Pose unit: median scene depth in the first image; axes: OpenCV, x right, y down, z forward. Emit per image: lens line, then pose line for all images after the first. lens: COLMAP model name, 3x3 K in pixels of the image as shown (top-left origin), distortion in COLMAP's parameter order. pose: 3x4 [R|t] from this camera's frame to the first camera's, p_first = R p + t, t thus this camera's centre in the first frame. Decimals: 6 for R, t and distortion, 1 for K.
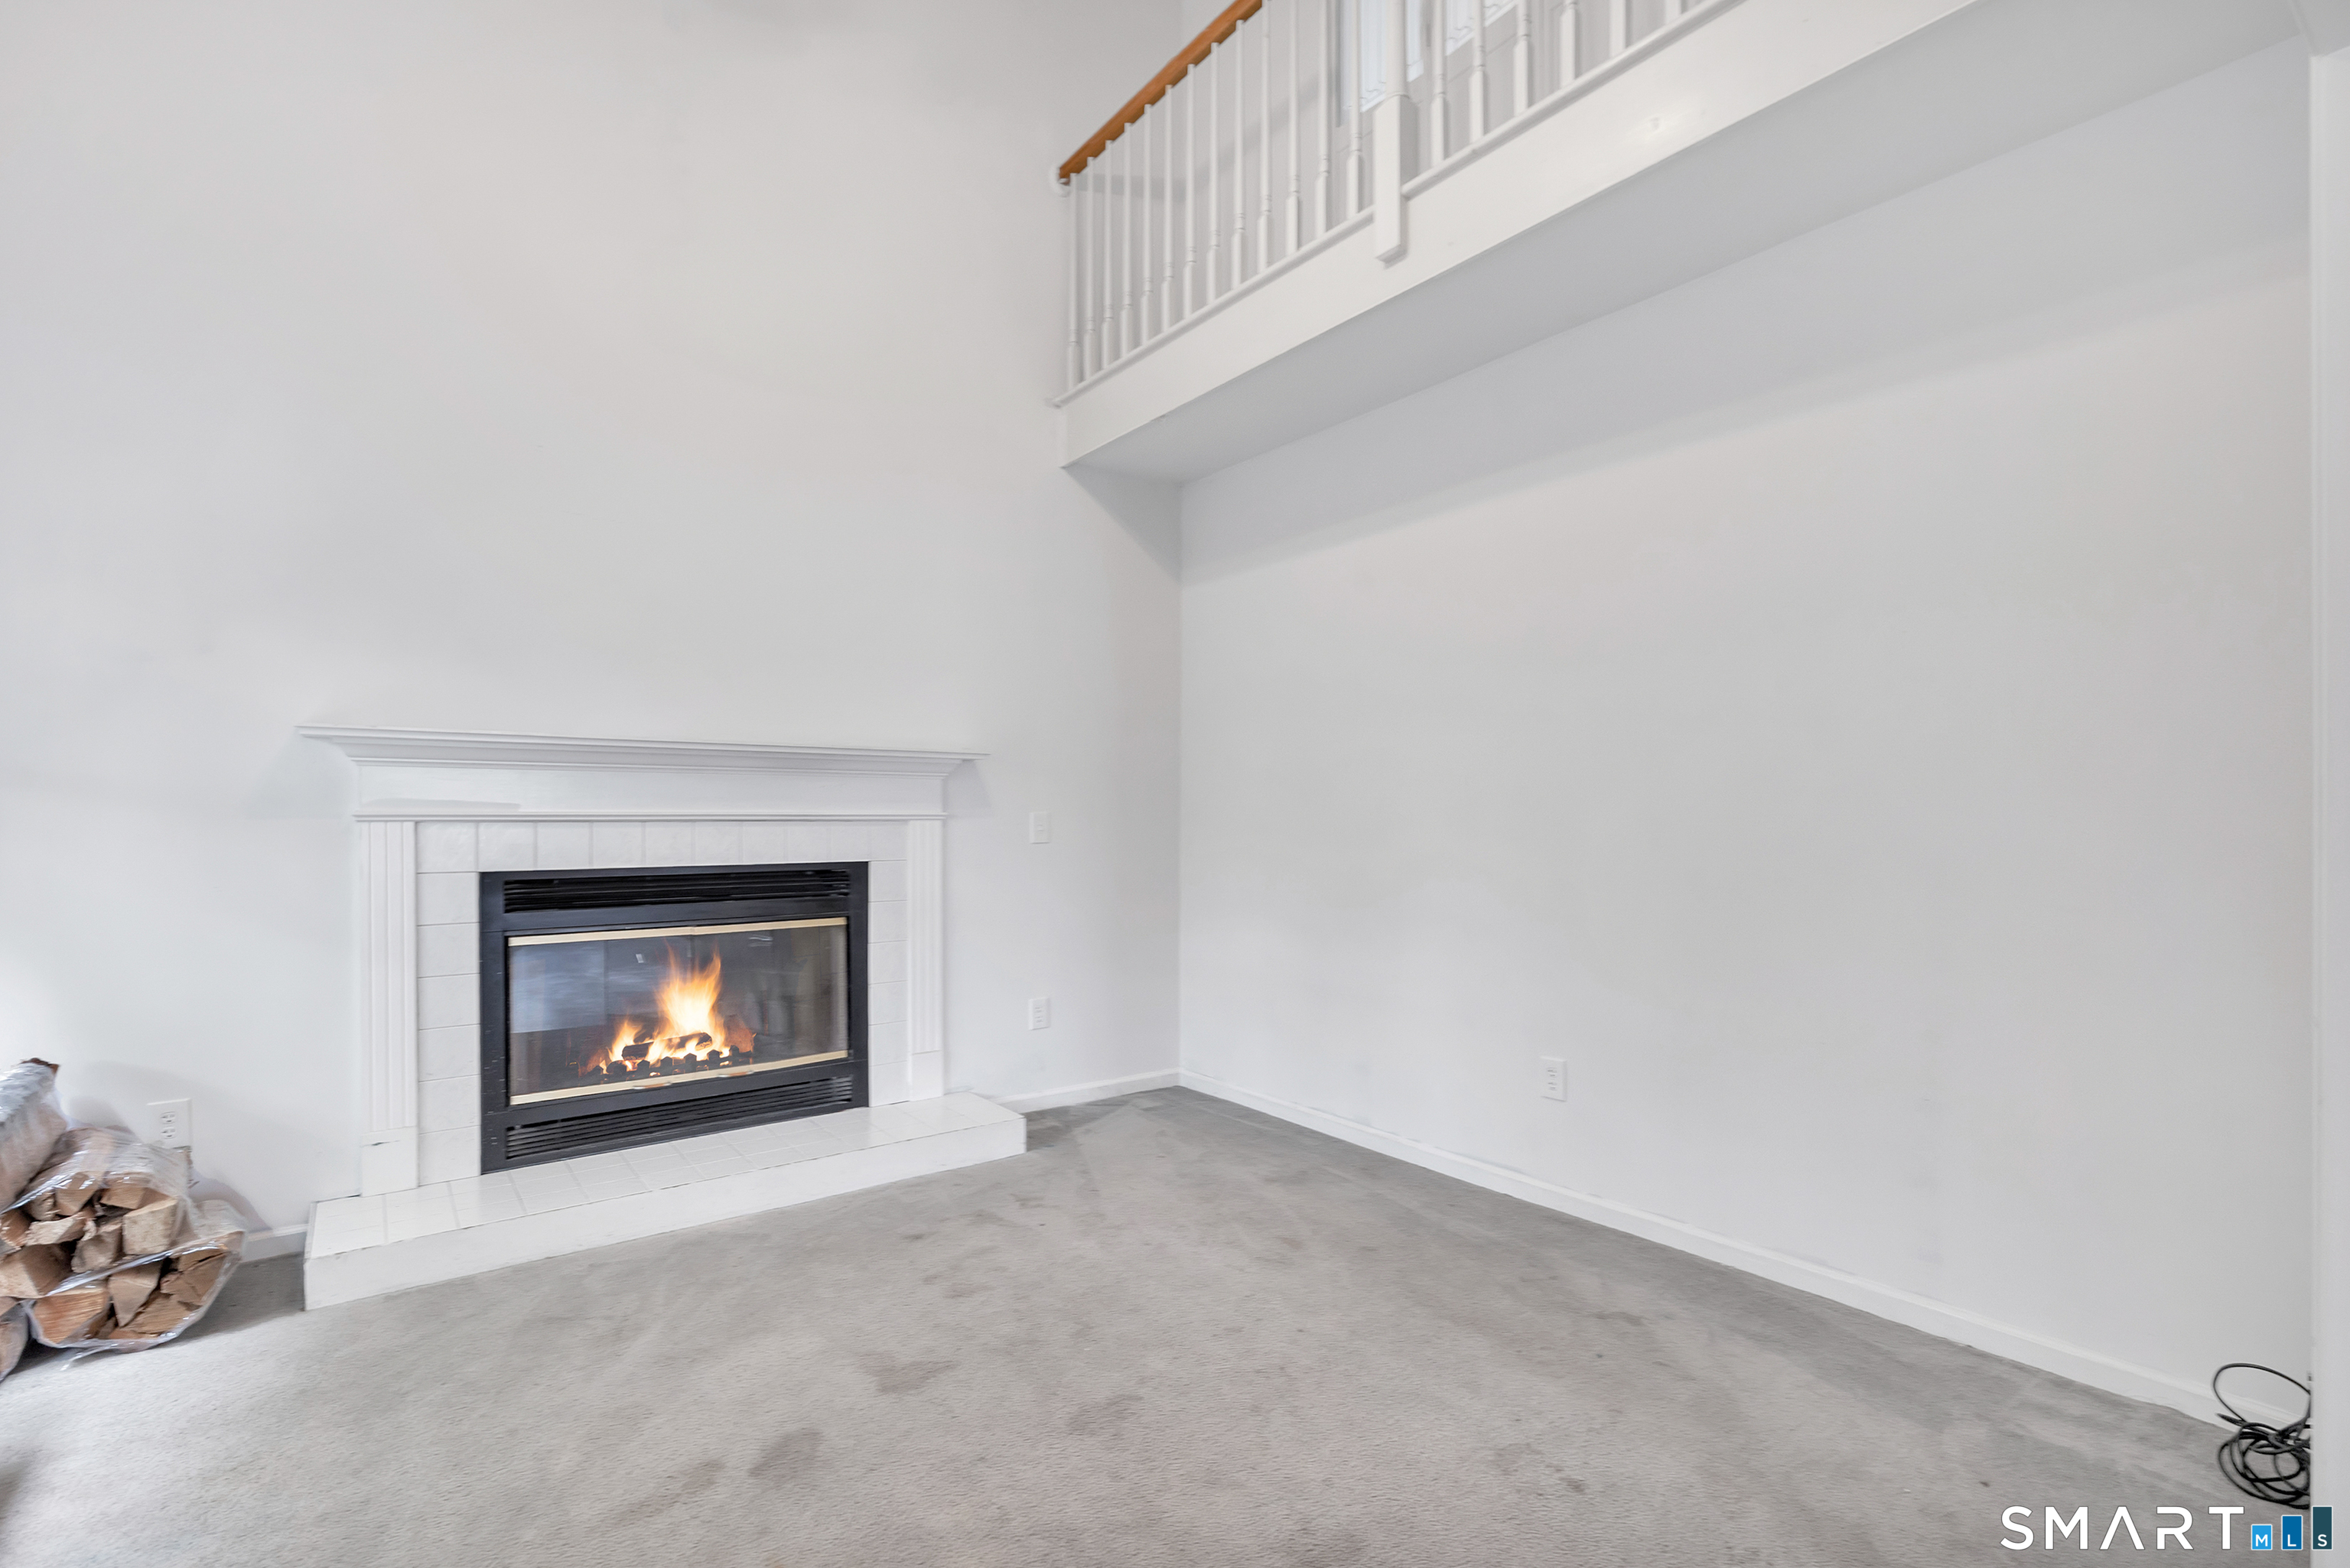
lens RADIAL K [[1107.8, 0, 1188.6], [0, 1107.8, 818.4], [0, 0, 1]] dist [-0.000594, 0.000016]
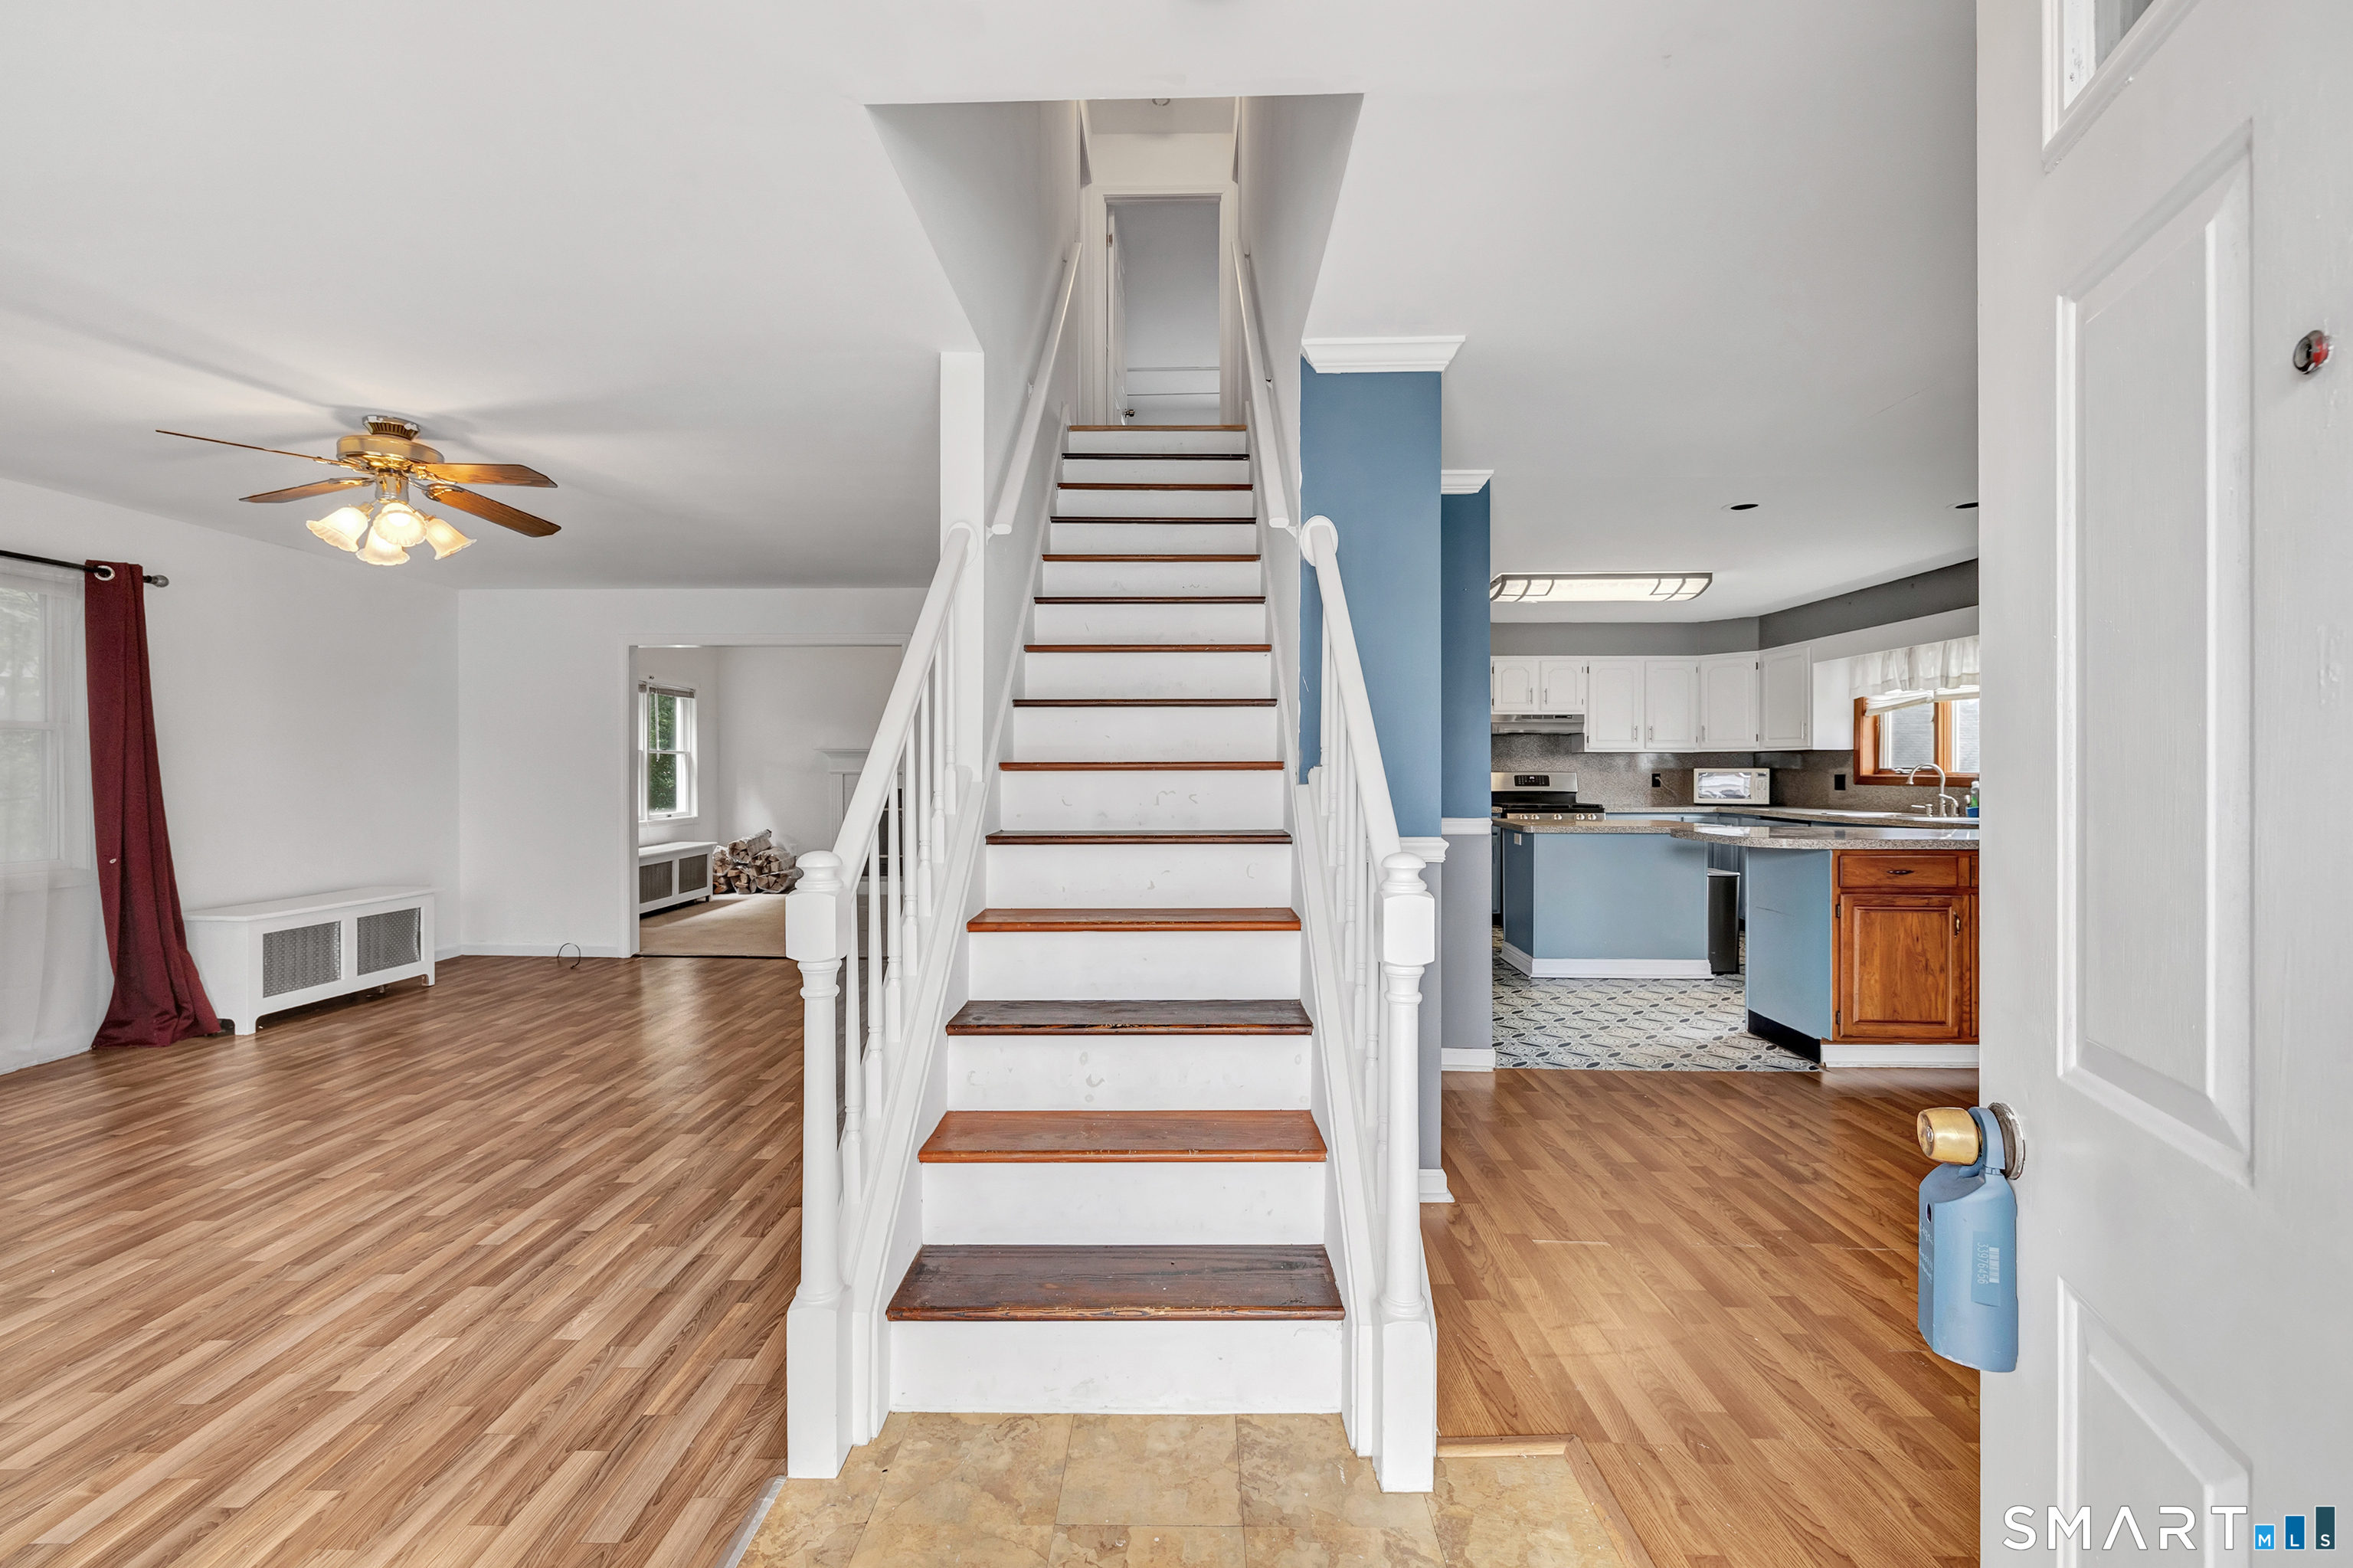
lens RADIAL K [[1094.5, 0, 1171.9], [0, 1094.5, 777.3], [0, 0, 1]] dist [-0.007907, 0.000596]
pose [[0.759169, -0.001399, -0.650892, 2.320012], [0.003468, 0.999992, 0.001895, 0.009735], [0.650884, -0.003696, 0.759168, -0.955110]]
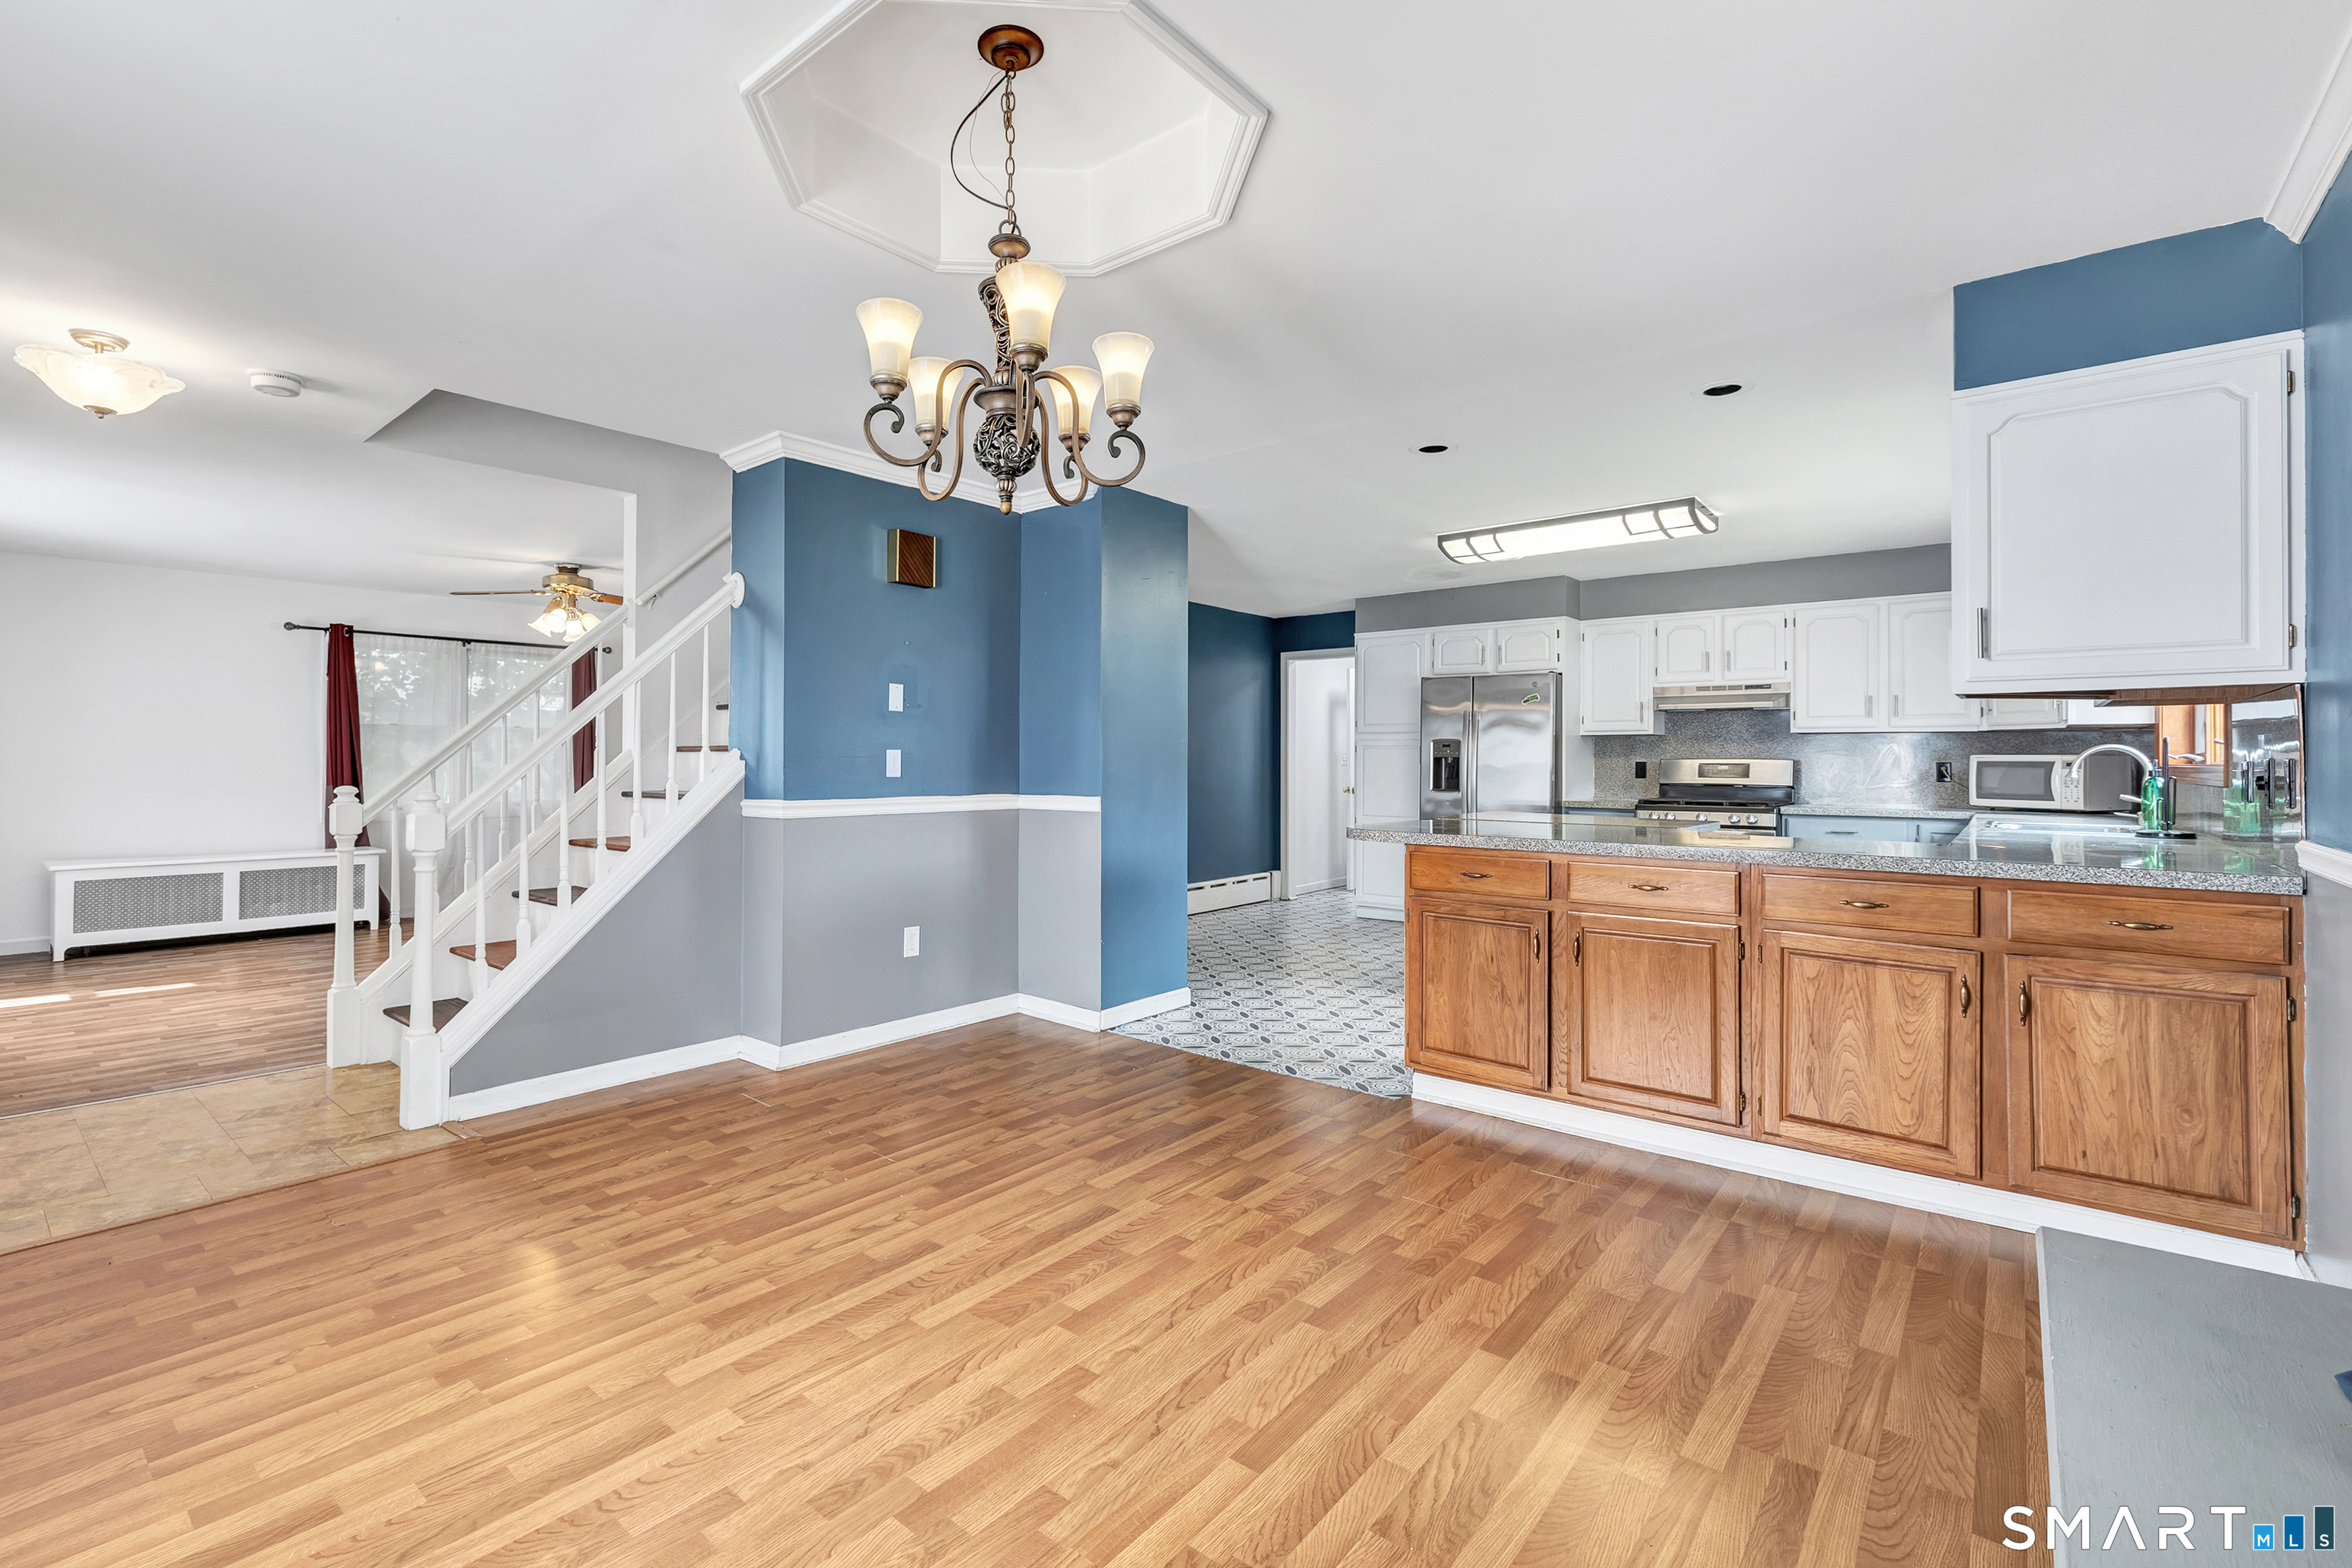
lens RADIAL K [[1158.1, 0, 1041.1], [0, 1158.1, 768.1], [0, 0, 1]] dist [0.002909, -0.000299]
pose [[0.105956, 0.003181, -0.994366, 3.356307], [-0.004937, 0.999984, 0.002673, 0.022729], [0.994359, 0.004626, 0.105970, 0.197317]]
